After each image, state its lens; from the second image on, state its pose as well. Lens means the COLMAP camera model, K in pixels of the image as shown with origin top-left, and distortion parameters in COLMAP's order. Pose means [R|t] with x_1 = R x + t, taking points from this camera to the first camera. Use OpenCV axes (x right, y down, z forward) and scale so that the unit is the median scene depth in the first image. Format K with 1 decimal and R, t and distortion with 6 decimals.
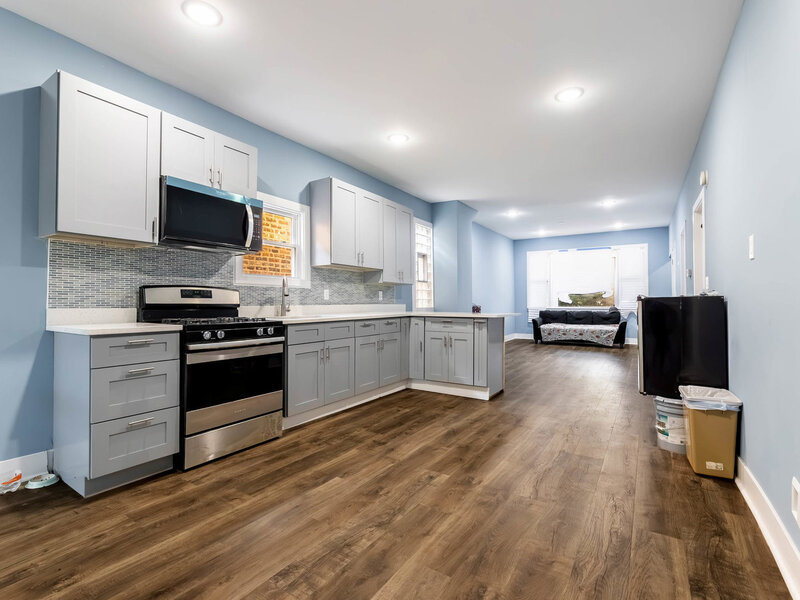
lens RADIAL K [[365.1, 0, 404.6], [0, 365.1, 300.5], [0, 0, 1]] dist [-0.005981, 0.001878]
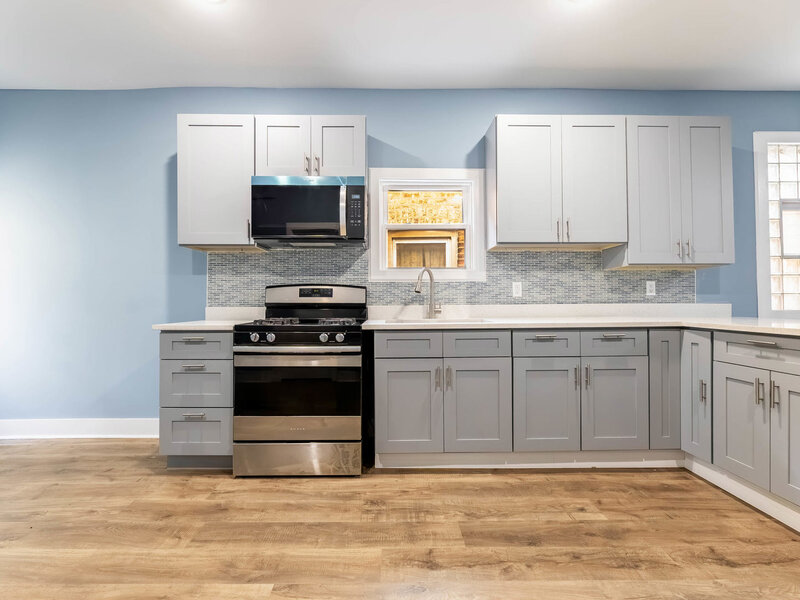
lens RADIAL K [[365.1, 0, 399.0], [0, 365.1, 299.3], [0, 0, 1]] dist [-0.005981, 0.001878]
pose [[0.563096, -0.011120, -0.826317, 0.331938], [0.008432, 0.999935, -0.007711, 0.008251], [0.826348, -0.002625, 0.563153, 0.620670]]
